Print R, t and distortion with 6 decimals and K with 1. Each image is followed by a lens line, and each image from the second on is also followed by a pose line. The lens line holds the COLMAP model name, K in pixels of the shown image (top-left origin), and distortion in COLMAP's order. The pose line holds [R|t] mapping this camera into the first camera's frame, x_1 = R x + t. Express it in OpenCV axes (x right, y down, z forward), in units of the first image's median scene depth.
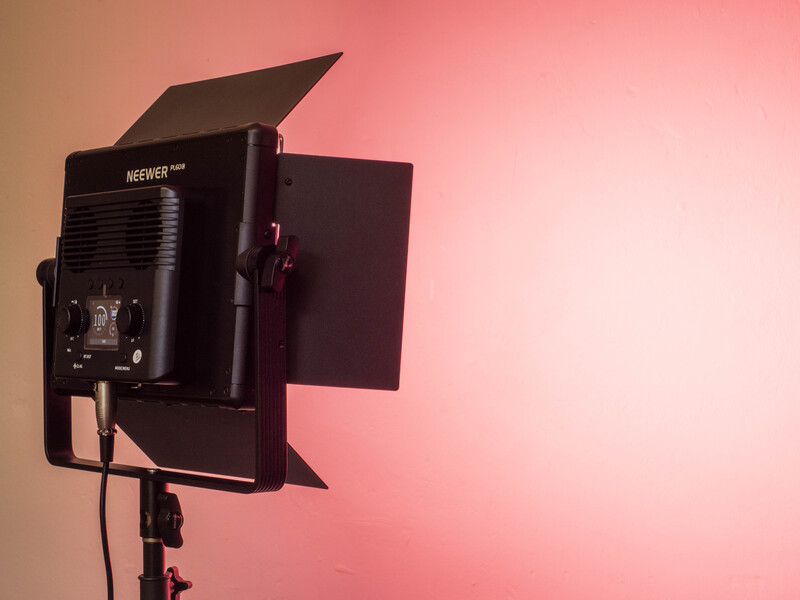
lens RADIAL K [[1491.2, 0, 400.2], [0, 1491.2, 299.9], [0, 0, 1]] dist [-0.050487, 0.000000]
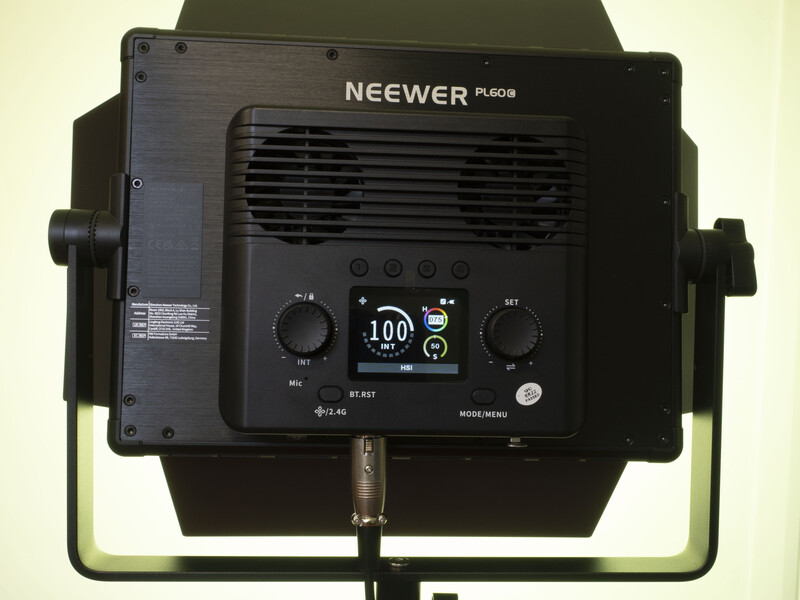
lens RADIAL K [[802.1, 0, 402.9], [0, 802.1, 306.7], [0, 0, 1]] dist [-0.000035, 0.000000]
pose [[0.617291, 0.002490, 0.786731, -0.442696], [-0.035032, 0.999090, 0.024325, -0.003303], [-0.785955, -0.042576, 0.616816, 0.802982]]
